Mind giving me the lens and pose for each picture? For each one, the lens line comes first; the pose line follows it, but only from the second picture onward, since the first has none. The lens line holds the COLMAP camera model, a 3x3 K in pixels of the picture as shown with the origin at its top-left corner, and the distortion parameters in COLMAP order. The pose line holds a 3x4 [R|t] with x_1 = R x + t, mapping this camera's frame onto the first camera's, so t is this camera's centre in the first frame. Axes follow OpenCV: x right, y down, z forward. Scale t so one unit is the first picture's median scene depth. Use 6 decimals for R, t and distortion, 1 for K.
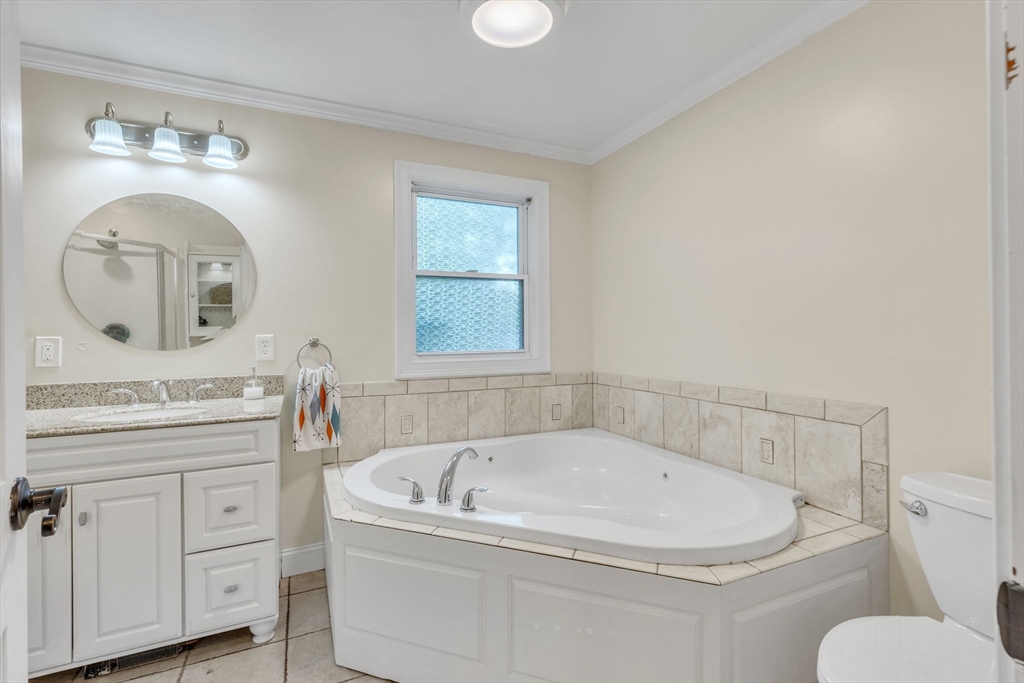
lens RADIAL K [[465.4, 0, 504.8], [0, 465.4, 332.9], [0, 0, 1]] dist [0.008047, -0.000178]
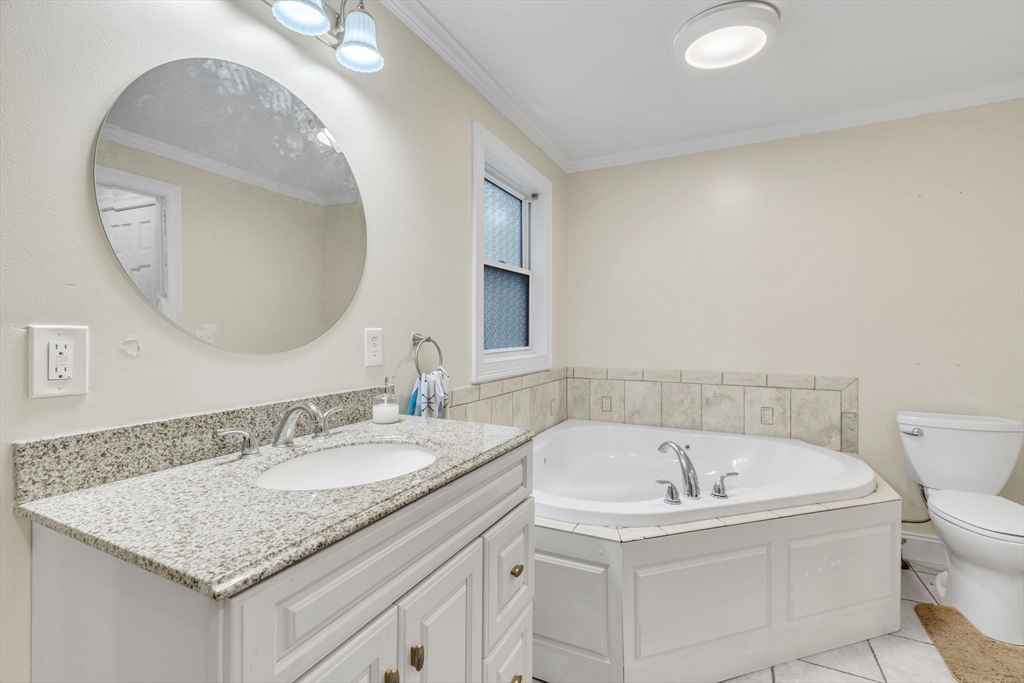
lens RADIAL K [[465.4, 0, 505.3], [0, 465.4, 334.2], [0, 0, 1]] dist [0.008047, -0.000178]
pose [[0.771924, 0.006480, 0.635682, -0.834399], [-0.010142, 0.999946, 0.002123, 0.010064], [-0.635634, -0.008086, 0.771948, 0.365482]]
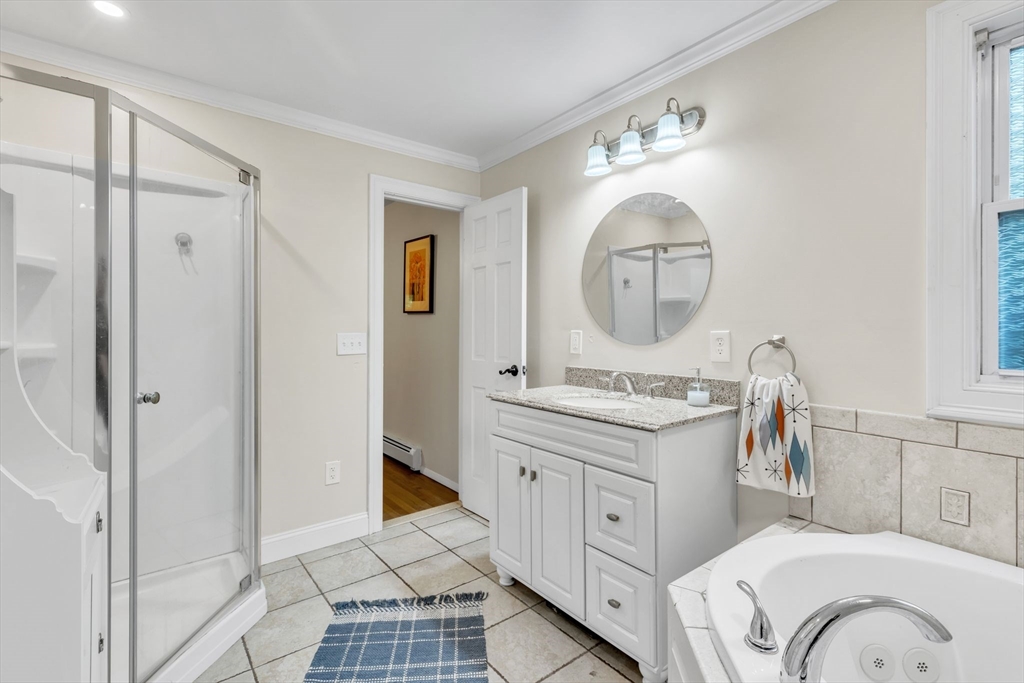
lens RADIAL K [[465.4, 0, 503.8], [0, 465.4, 328.0], [0, 0, 1]] dist [0.008047, -0.000178]
pose [[0.235325, 0.006880, -0.971892, 0.209211], [0.000086, 0.999975, 0.007100, -0.006776], [0.971917, -0.001754, 0.235318, 0.449689]]
